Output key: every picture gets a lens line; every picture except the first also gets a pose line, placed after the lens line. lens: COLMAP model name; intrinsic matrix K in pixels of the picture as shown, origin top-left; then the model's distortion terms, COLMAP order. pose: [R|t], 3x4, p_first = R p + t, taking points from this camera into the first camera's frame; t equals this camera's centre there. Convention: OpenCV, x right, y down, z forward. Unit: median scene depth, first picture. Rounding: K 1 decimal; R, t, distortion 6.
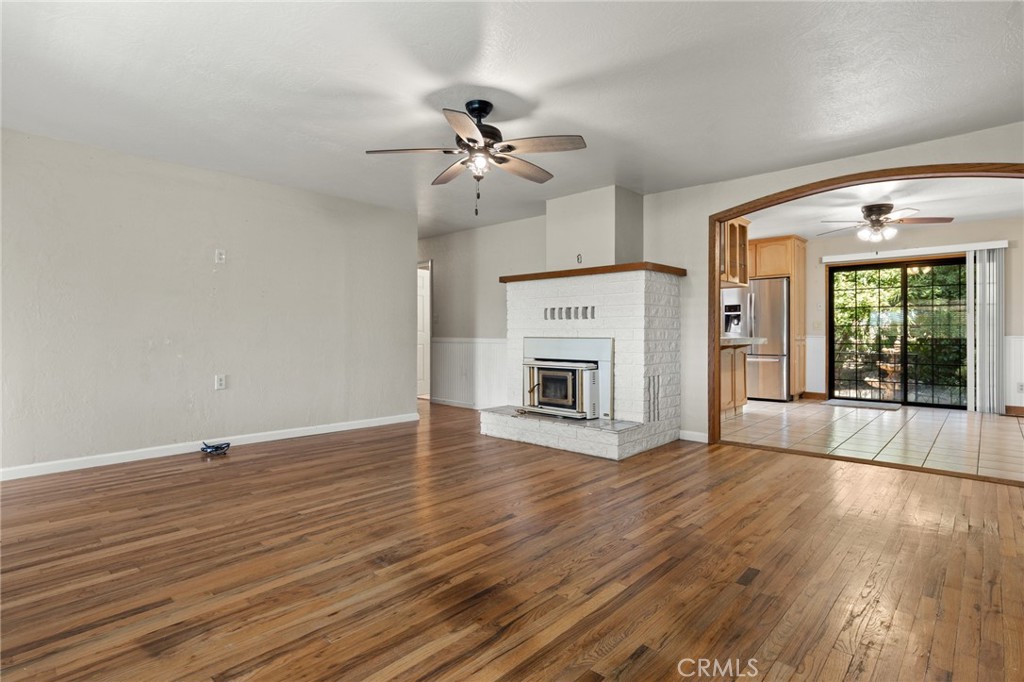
lens RADIAL K [[526.4, 0, 512.0], [0, 526.4, 341.0], [0, 0, 1]] dist [-0.007409, -0.000566]
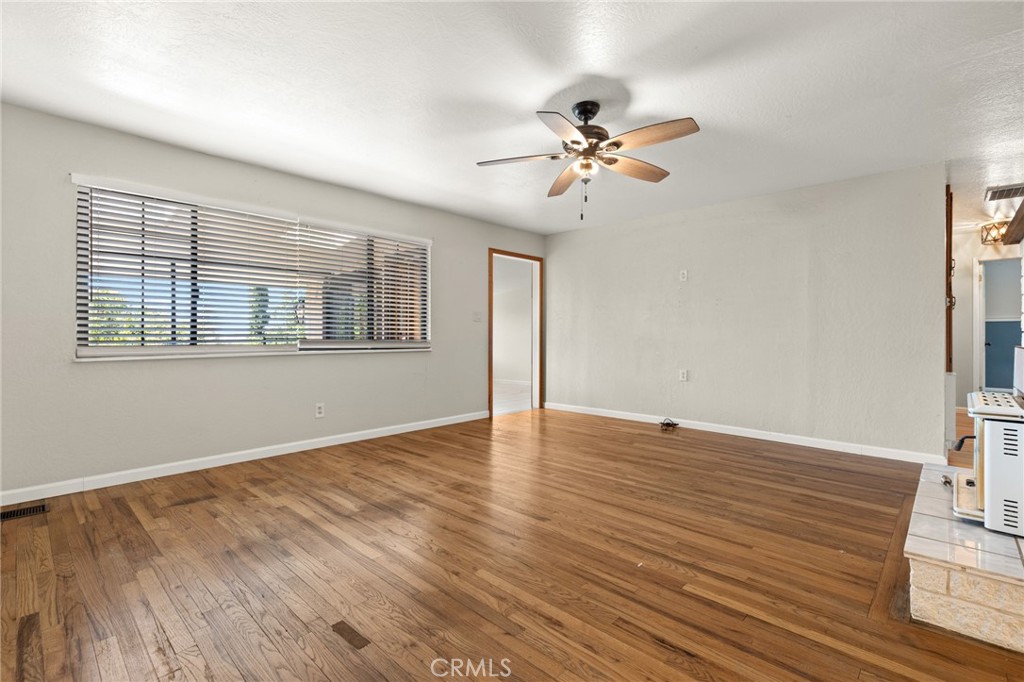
lens RADIAL K [[459.6, 0, 512.0], [0, 459.6, 341.0], [0, 0, 1]] dist [-0.000577, 0.000195]
pose [[-0.010838, 0.014275, -0.999839, 0.935903], [-0.018486, 0.999724, 0.014474, -0.021147], [0.999770, 0.018639, -0.010571, 1.009846]]
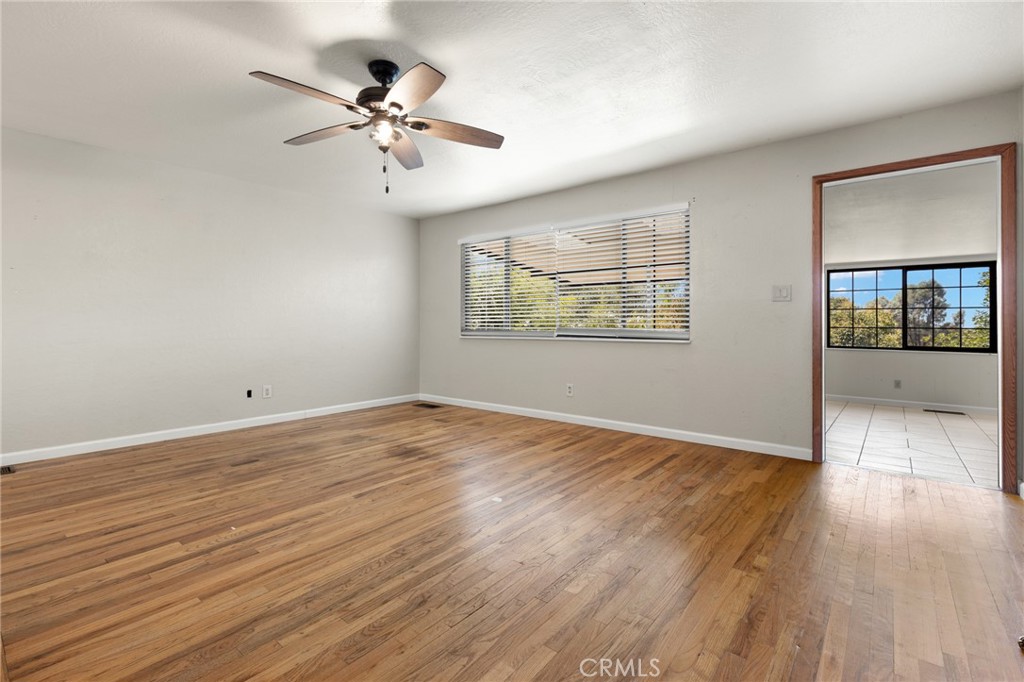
lens RADIAL K [[463.6, 0, 513.8], [0, 463.6, 324.3], [0, 0, 1]] dist [-0.000414, 0.000307]
pose [[-0.997463, 0.000767, -0.071178, -0.265681], [-0.000341, 0.999879, 0.015556, -0.029167], [0.071181, 0.015541, -0.997342, 2.088752]]
